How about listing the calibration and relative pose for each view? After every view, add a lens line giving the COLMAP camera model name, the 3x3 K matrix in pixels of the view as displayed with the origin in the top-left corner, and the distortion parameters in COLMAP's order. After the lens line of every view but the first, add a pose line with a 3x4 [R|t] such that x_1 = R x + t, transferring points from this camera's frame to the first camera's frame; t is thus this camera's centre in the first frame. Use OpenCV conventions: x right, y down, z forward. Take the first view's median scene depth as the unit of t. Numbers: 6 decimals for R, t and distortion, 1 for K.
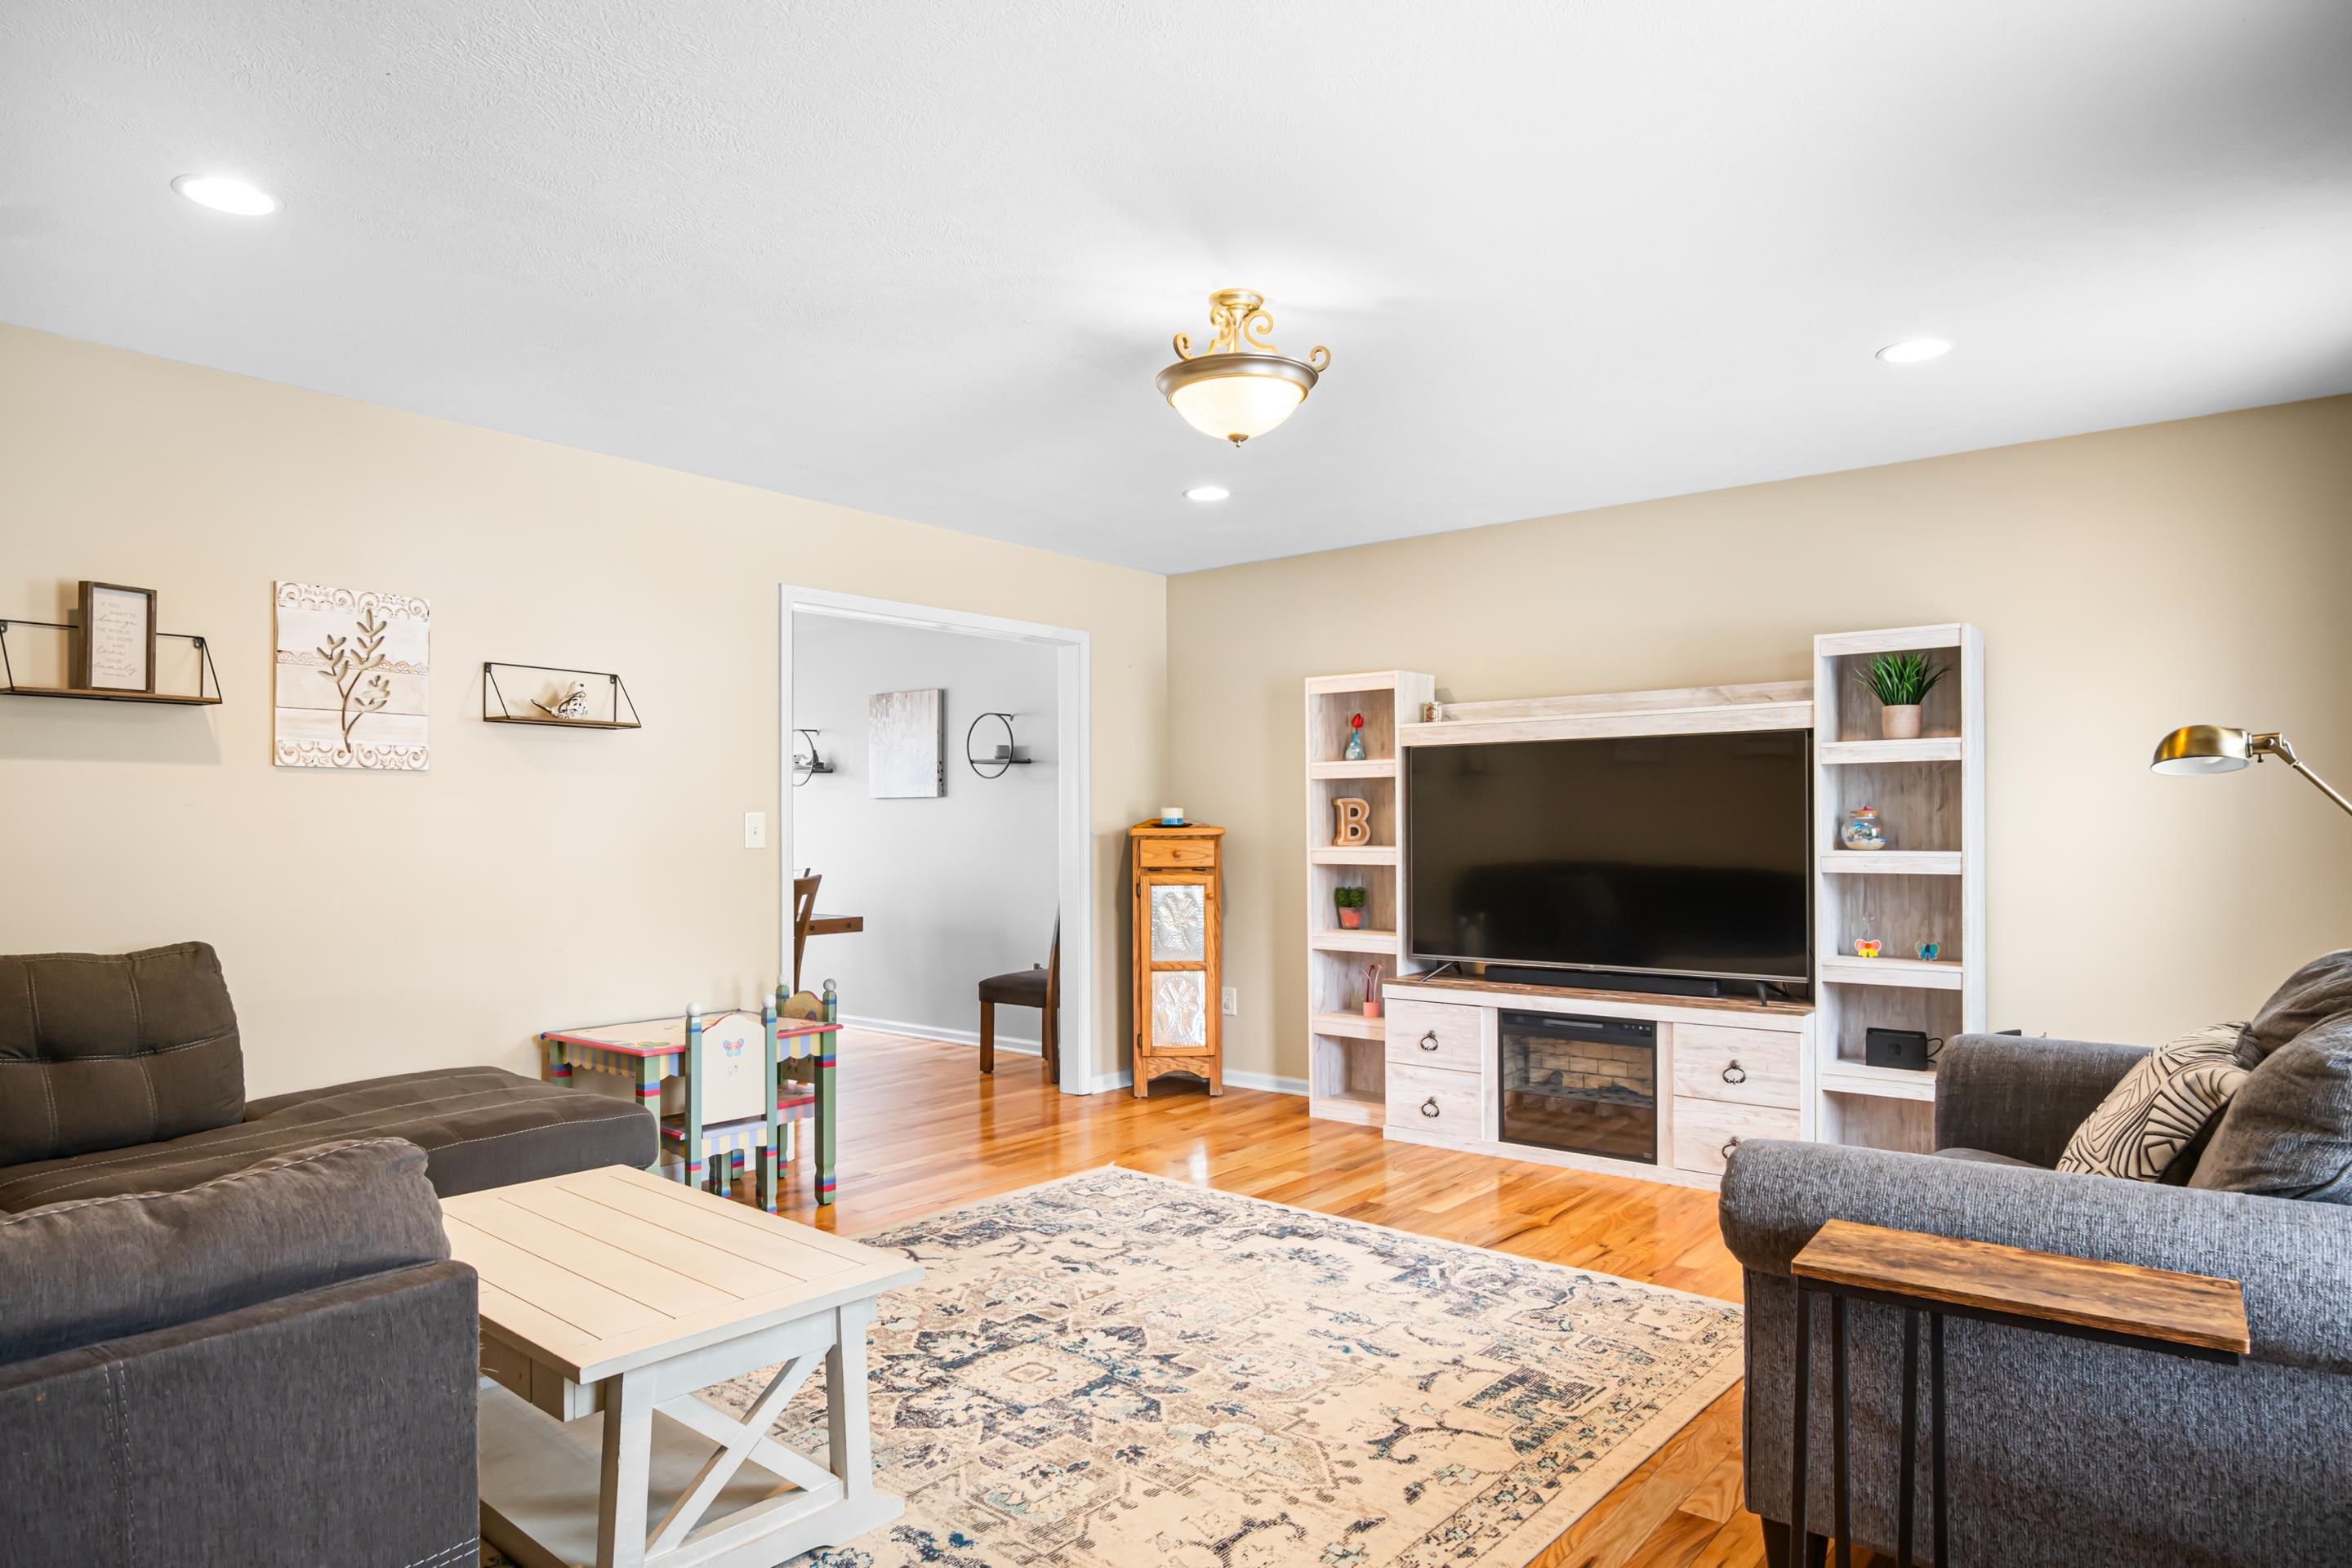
lens RADIAL K [[1361.3, 0, 1157.7], [0, 1361.3, 799.1], [0, 0, 1]] dist [0.005273, -0.016001]
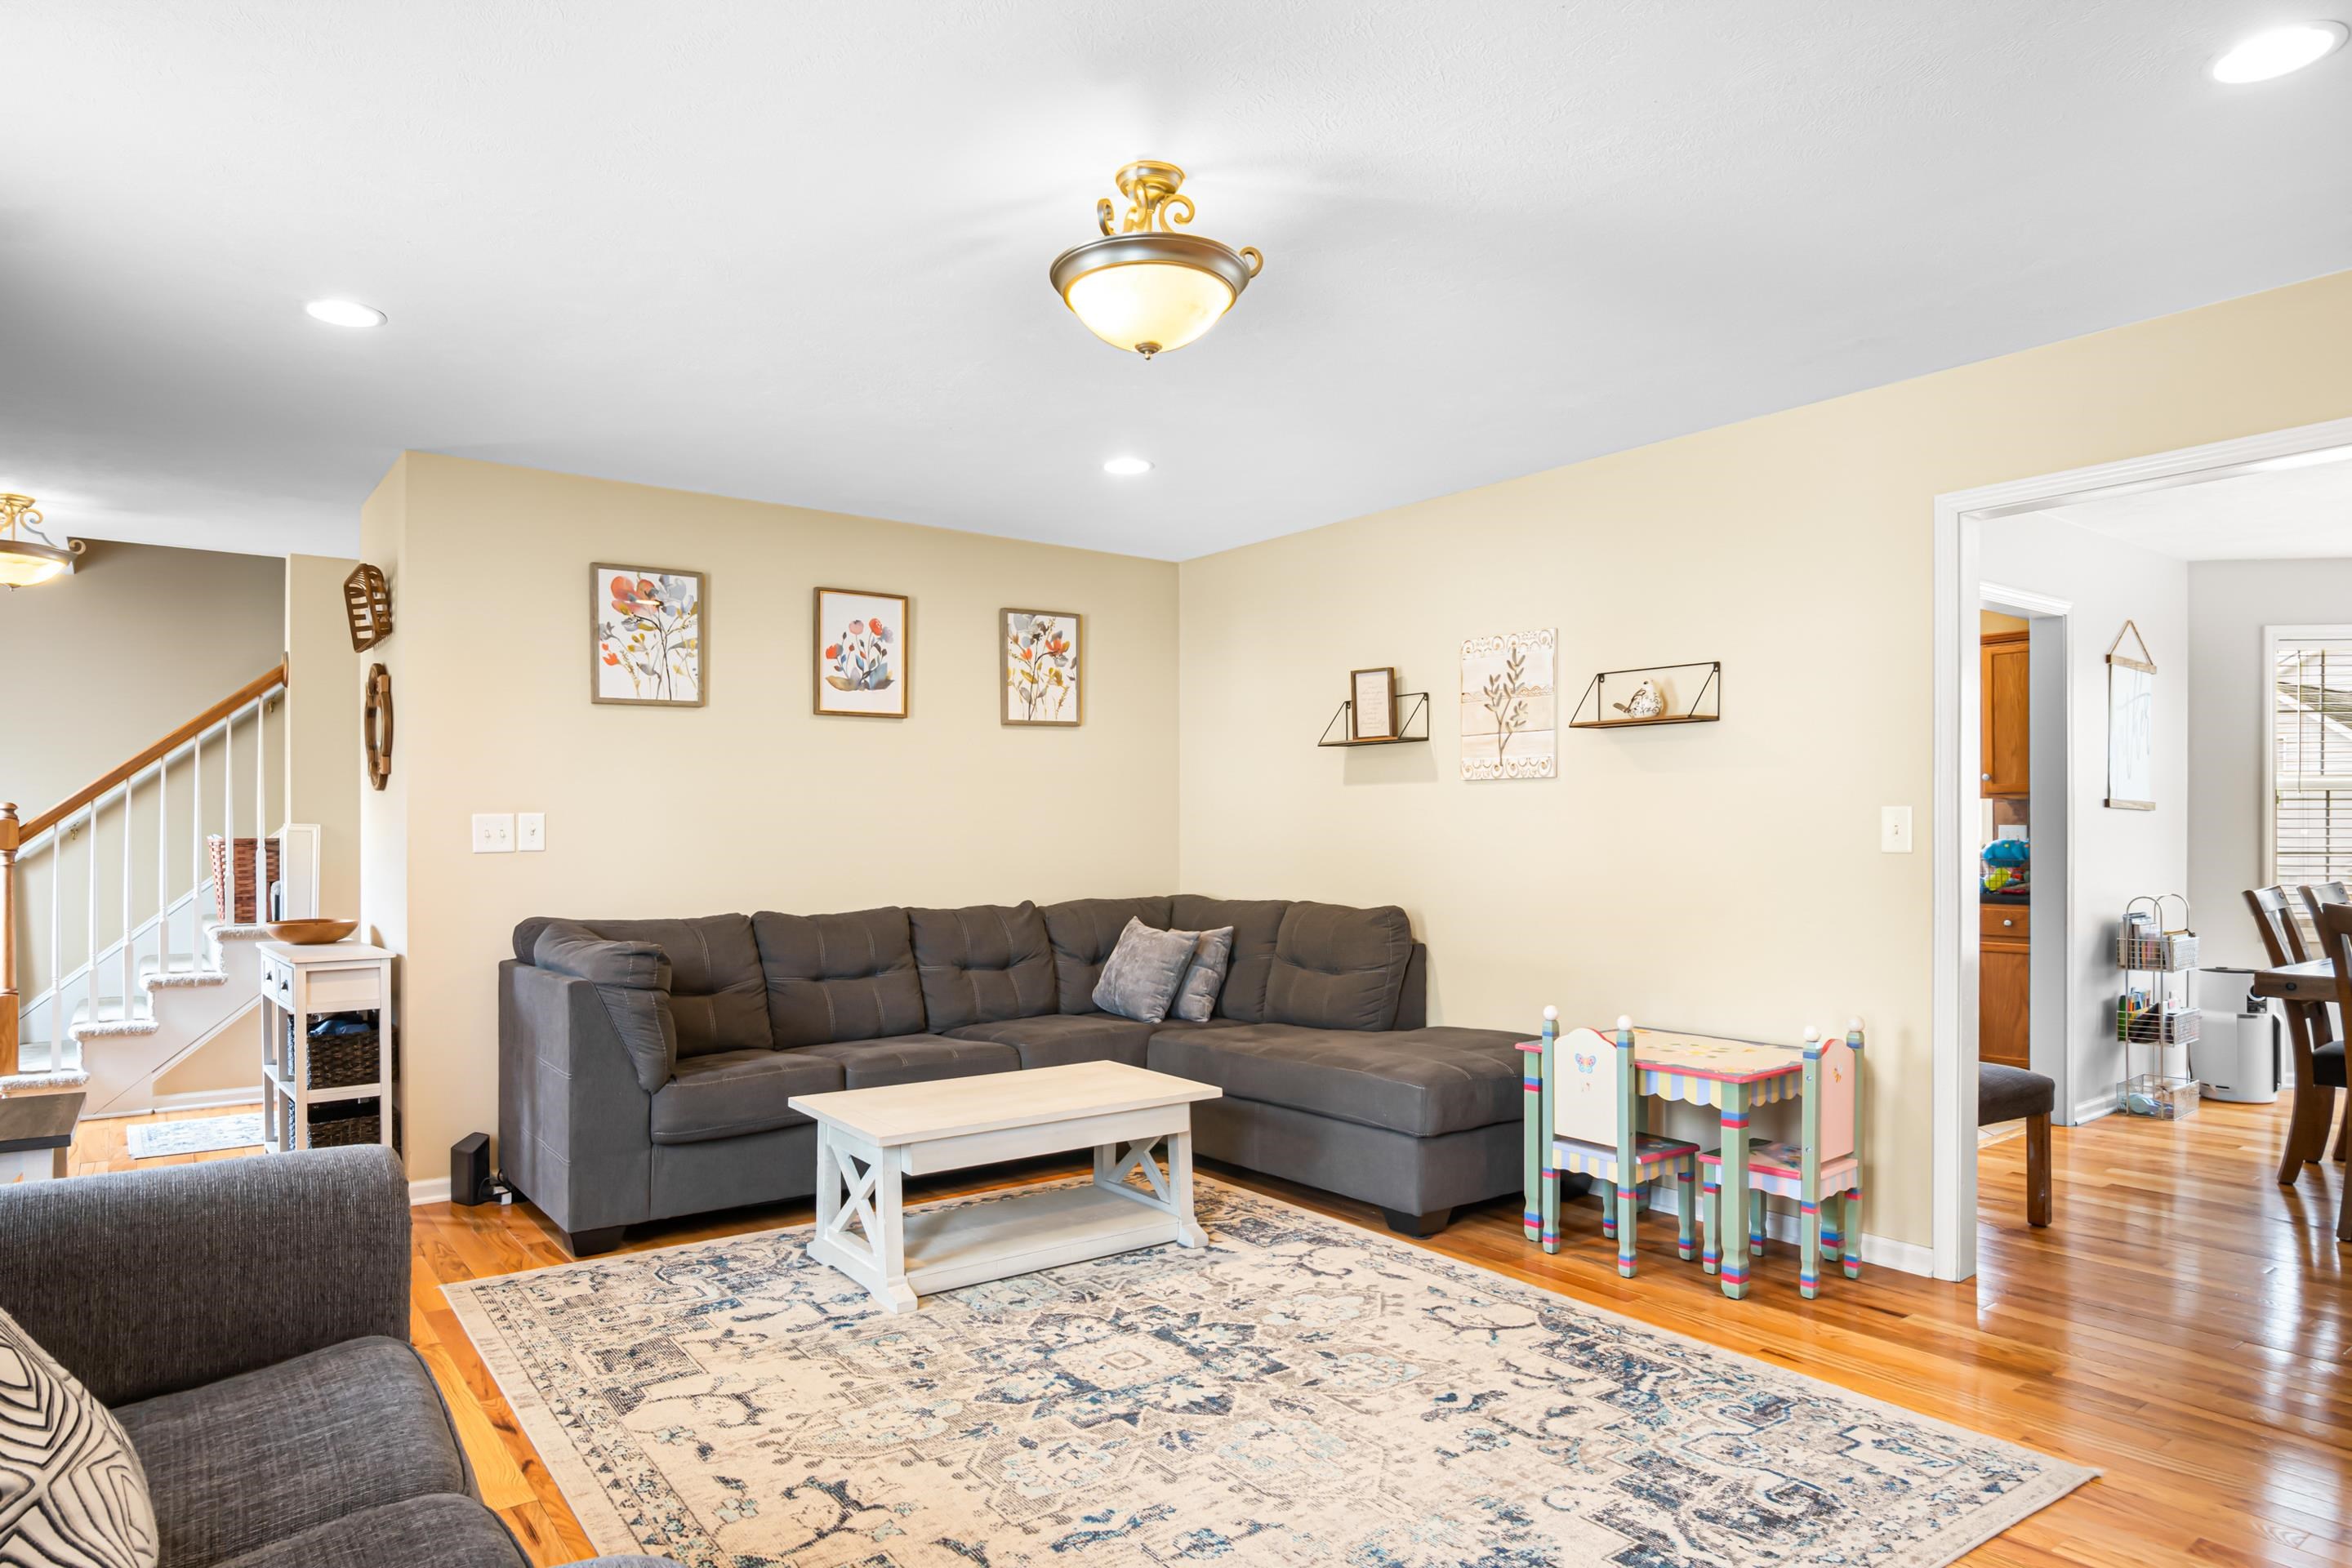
lens RADIAL K [[1388.4, 0, 1168.5], [0, 1388.4, 829.0], [0, 0, 1]] dist [-0.000587, -0.003103]
pose [[-0.220584, 0.003057, -0.975363, 0.681345], [0.024119, 0.999706, -0.002321, 0.017430], [0.975070, -0.024037, -0.220593, 0.942013]]
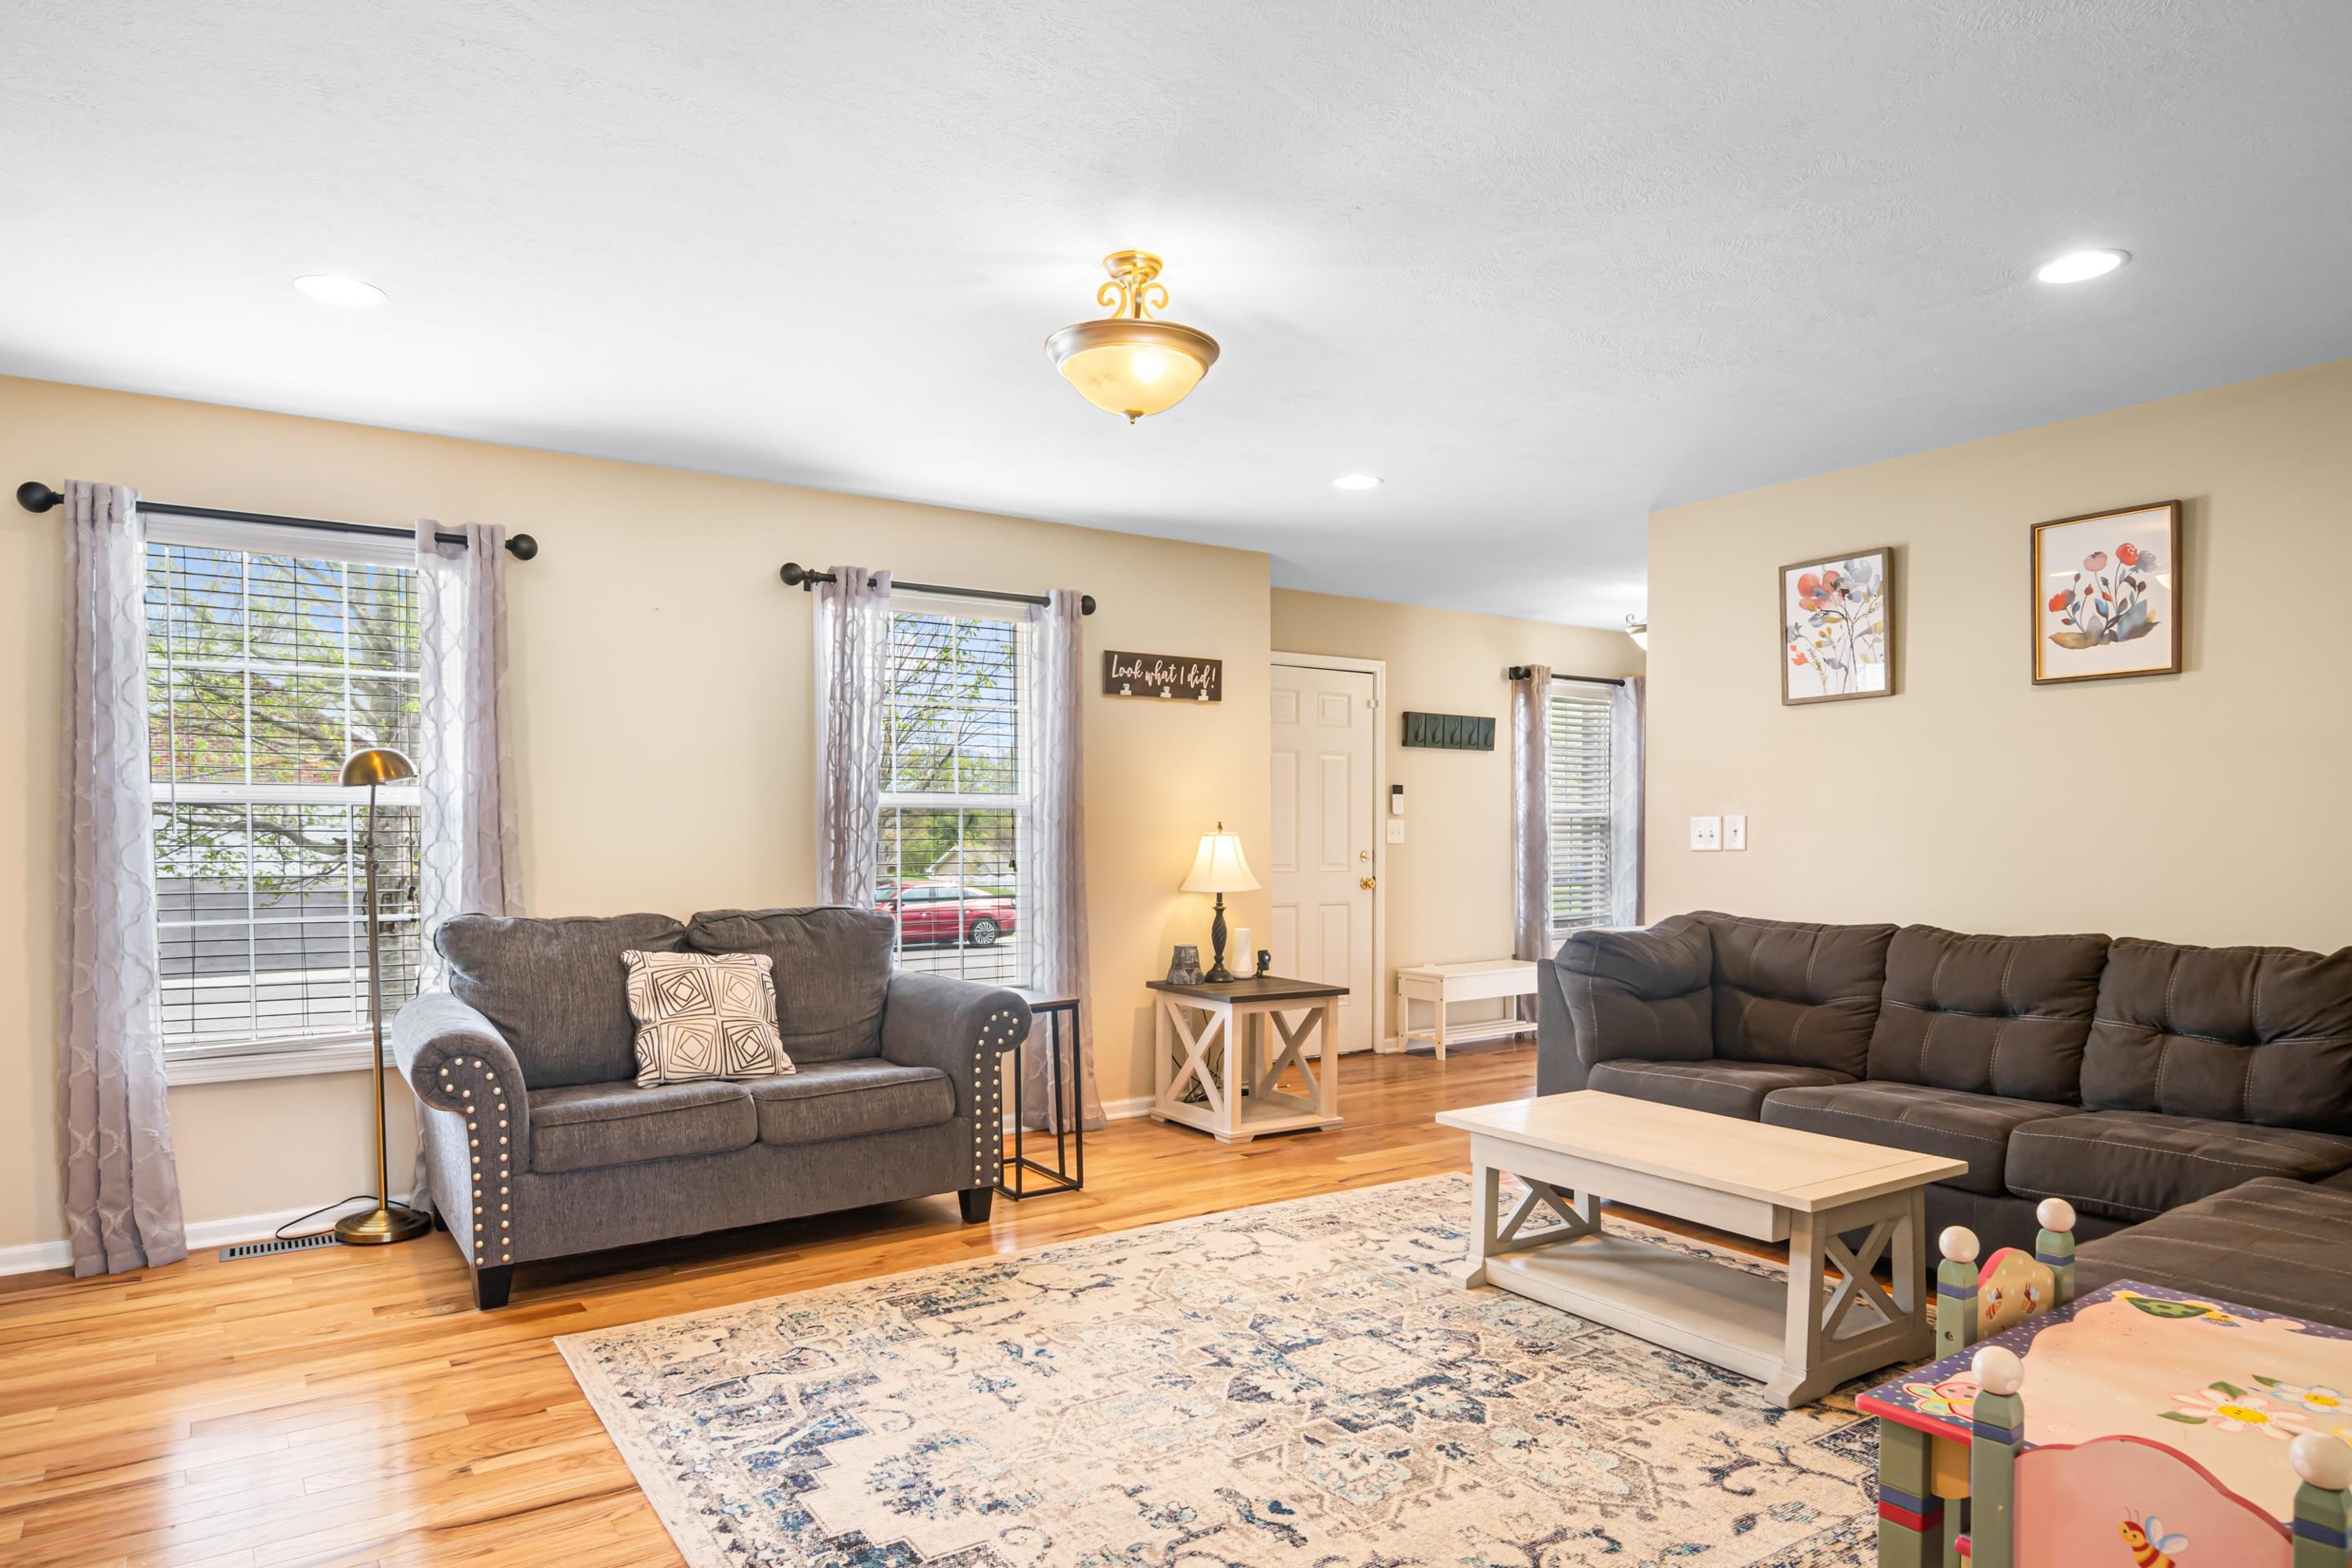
lens RADIAL K [[1415.8, 0, 1150.0], [0, 1415.8, 844.4], [0, 0, 1]] dist [0.006079, 0.000528]
pose [[-0.962450, 0.000447, 0.271458, -0.171306], [-0.003629, 0.999888, -0.014514, 0.035522], [-0.271434, -0.014954, -0.962341, 1.533184]]
